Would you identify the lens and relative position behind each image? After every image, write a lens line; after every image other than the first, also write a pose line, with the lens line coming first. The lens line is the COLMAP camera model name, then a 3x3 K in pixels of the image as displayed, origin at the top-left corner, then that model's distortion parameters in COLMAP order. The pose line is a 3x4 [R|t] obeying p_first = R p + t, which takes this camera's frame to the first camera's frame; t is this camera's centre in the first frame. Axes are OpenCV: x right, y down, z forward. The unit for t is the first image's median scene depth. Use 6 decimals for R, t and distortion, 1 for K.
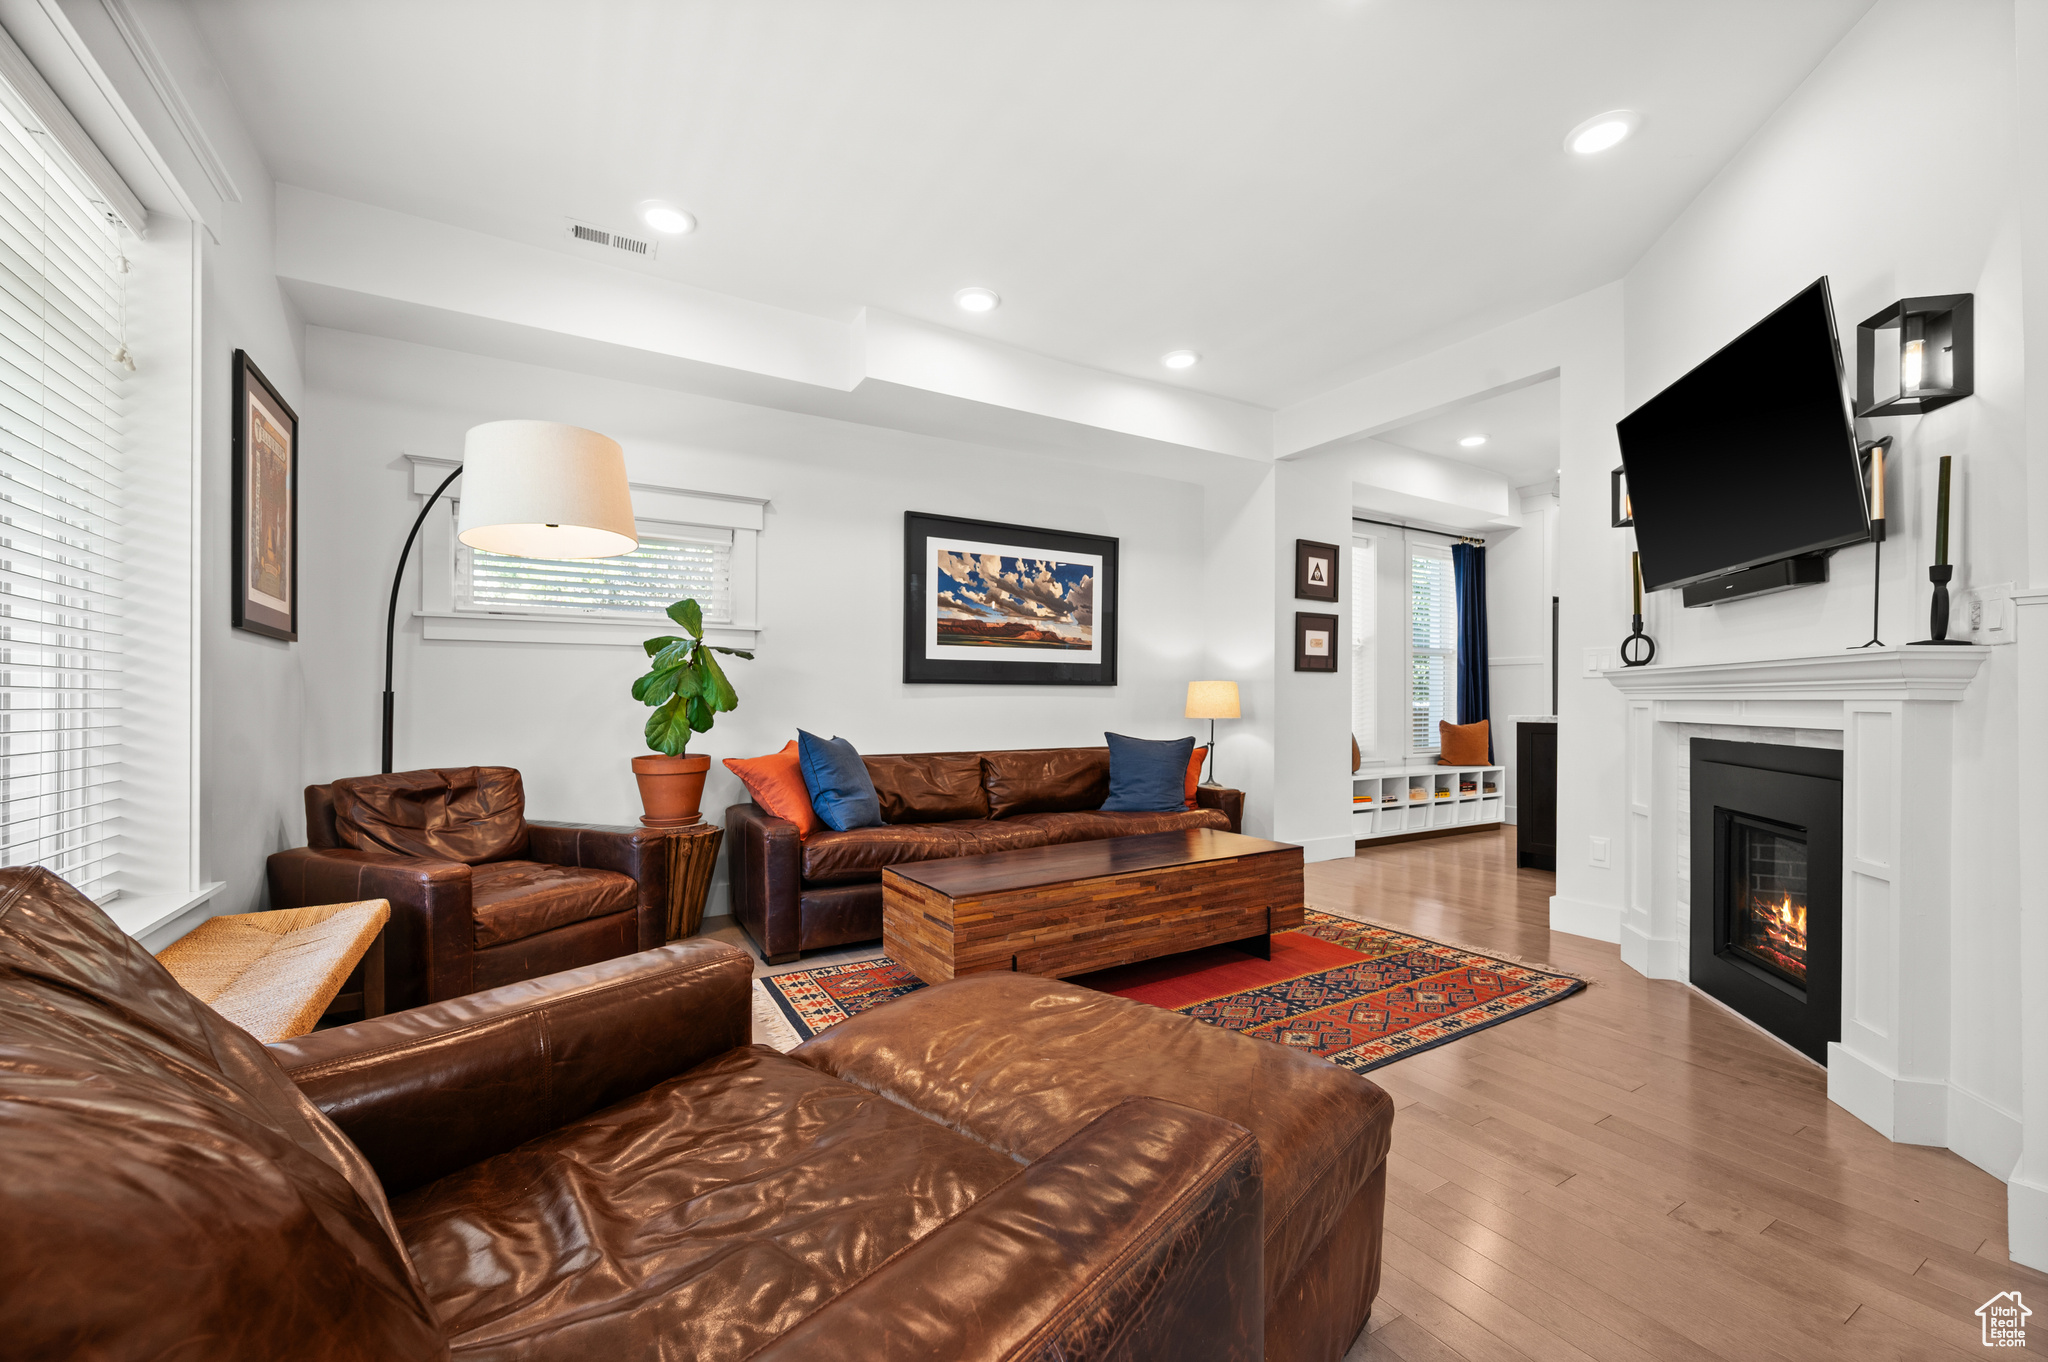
lens RADIAL K [[841.5, 0, 1006.4], [0, 841.5, 699.4], [0, 0, 1]] dist [-0.000348, -0.000275]
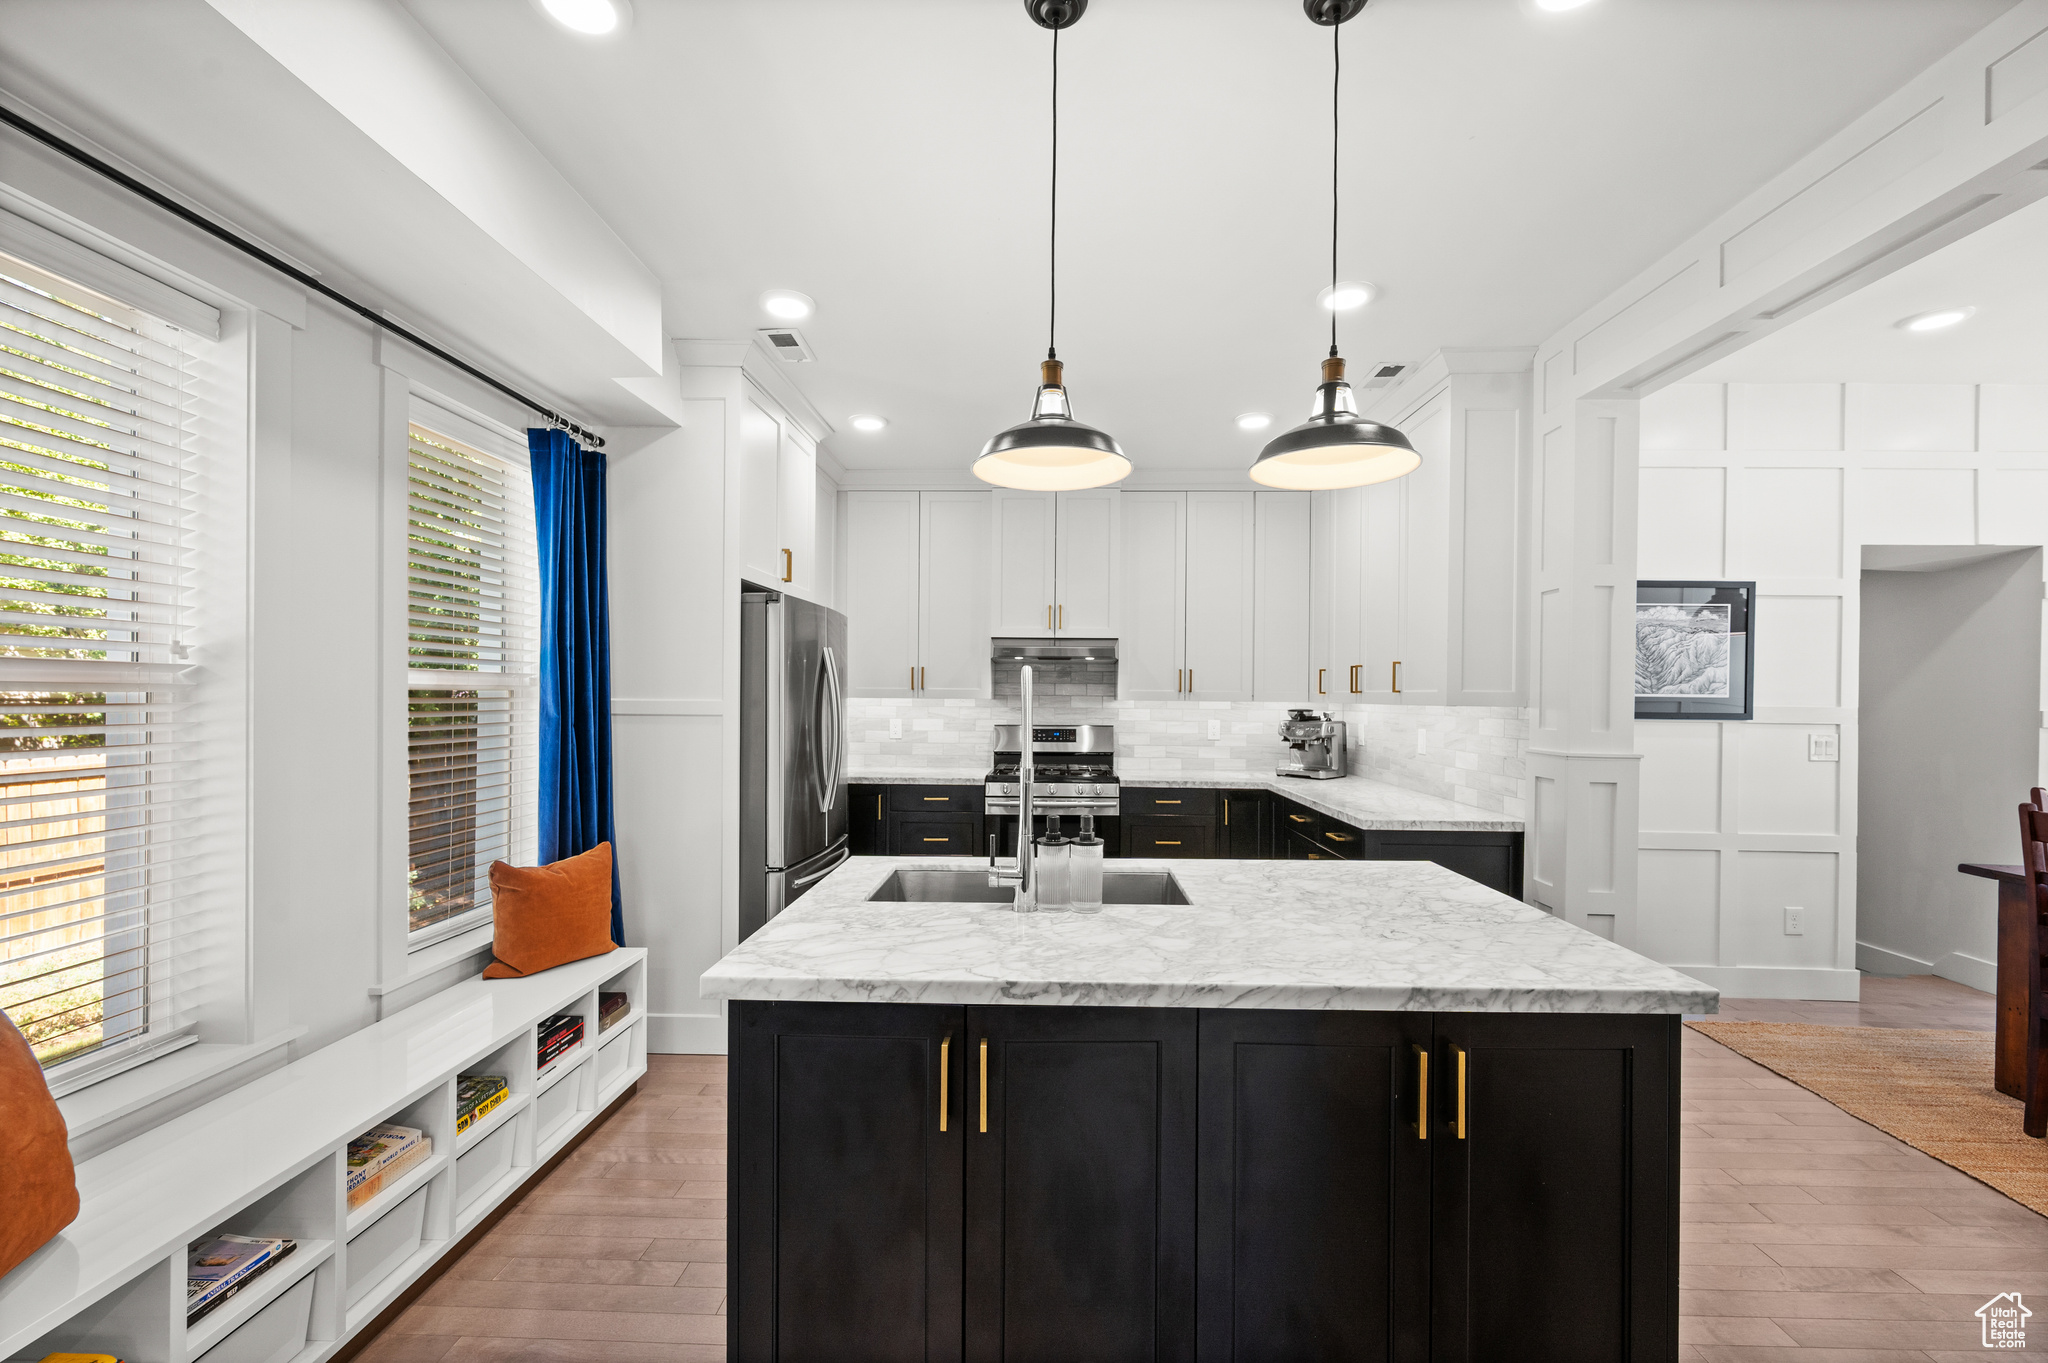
lens RADIAL K [[811.2, 0, 1038.9], [0, 811.2, 693.5], [0, 0, 1]] dist [-0.000599, -0.000102]
pose [[0.525734, 0.000750, 0.850649, 0.470652], [-0.007458, 0.999965, 0.003727, -0.081342], [-0.850616, -0.008304, 0.525722, 0.839650]]
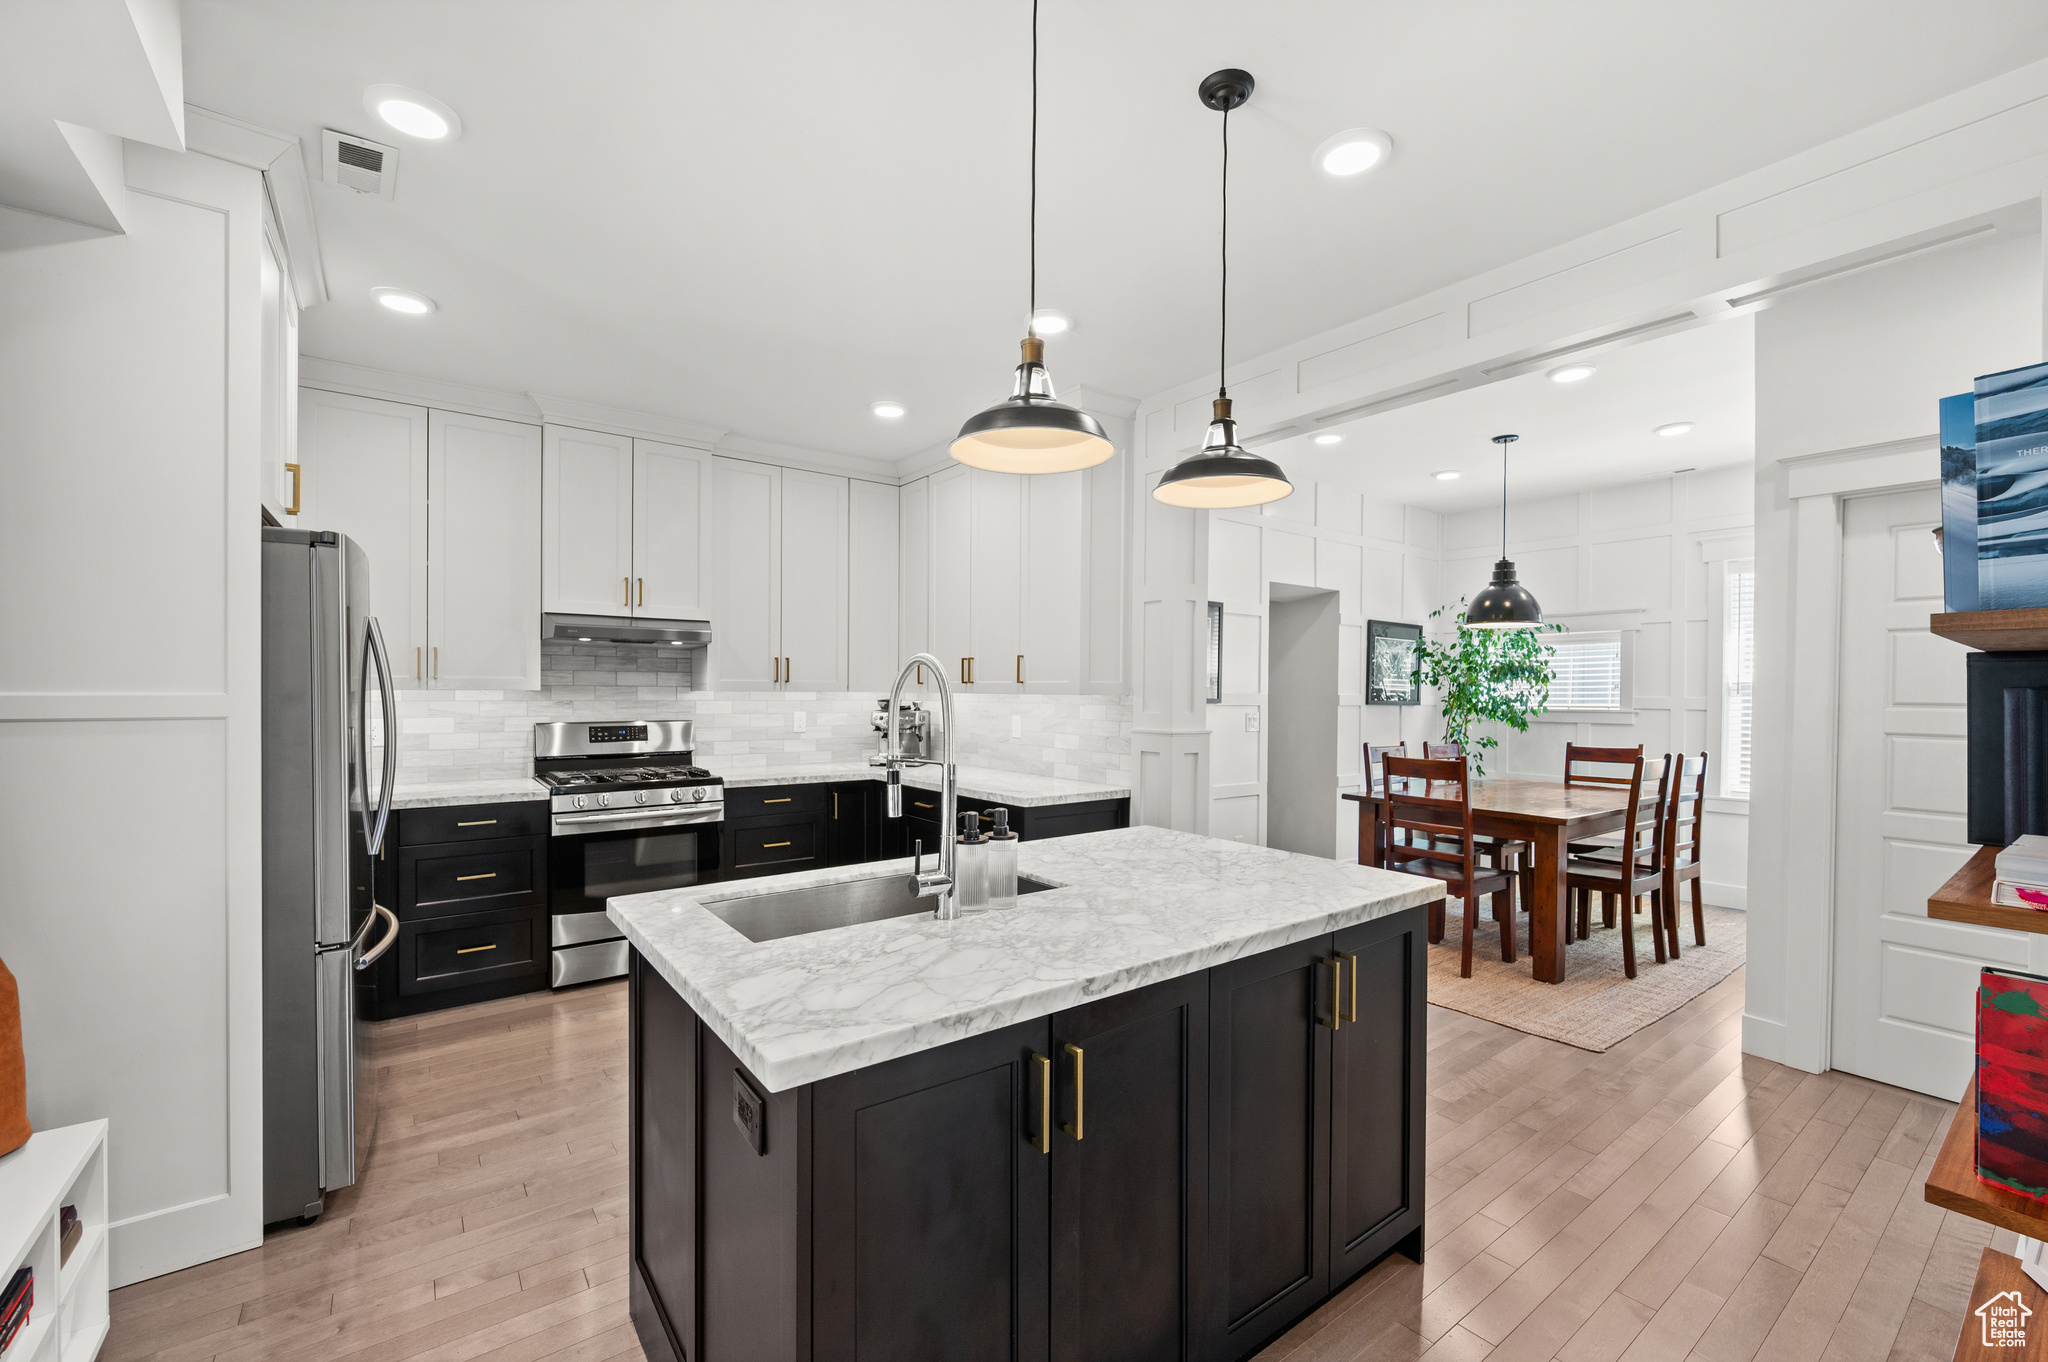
lens RADIAL K [[841.5, 0, 1006.4], [0, 841.5, 699.4], [0, 0, 1]] dist [-0.000348, -0.000275]
pose [[-0.110044, -0.018178, 0.993760, 0.423837], [-0.008707, 0.999812, 0.017324, -0.080011], [-0.993889, -0.006746, -0.110182, 1.061062]]
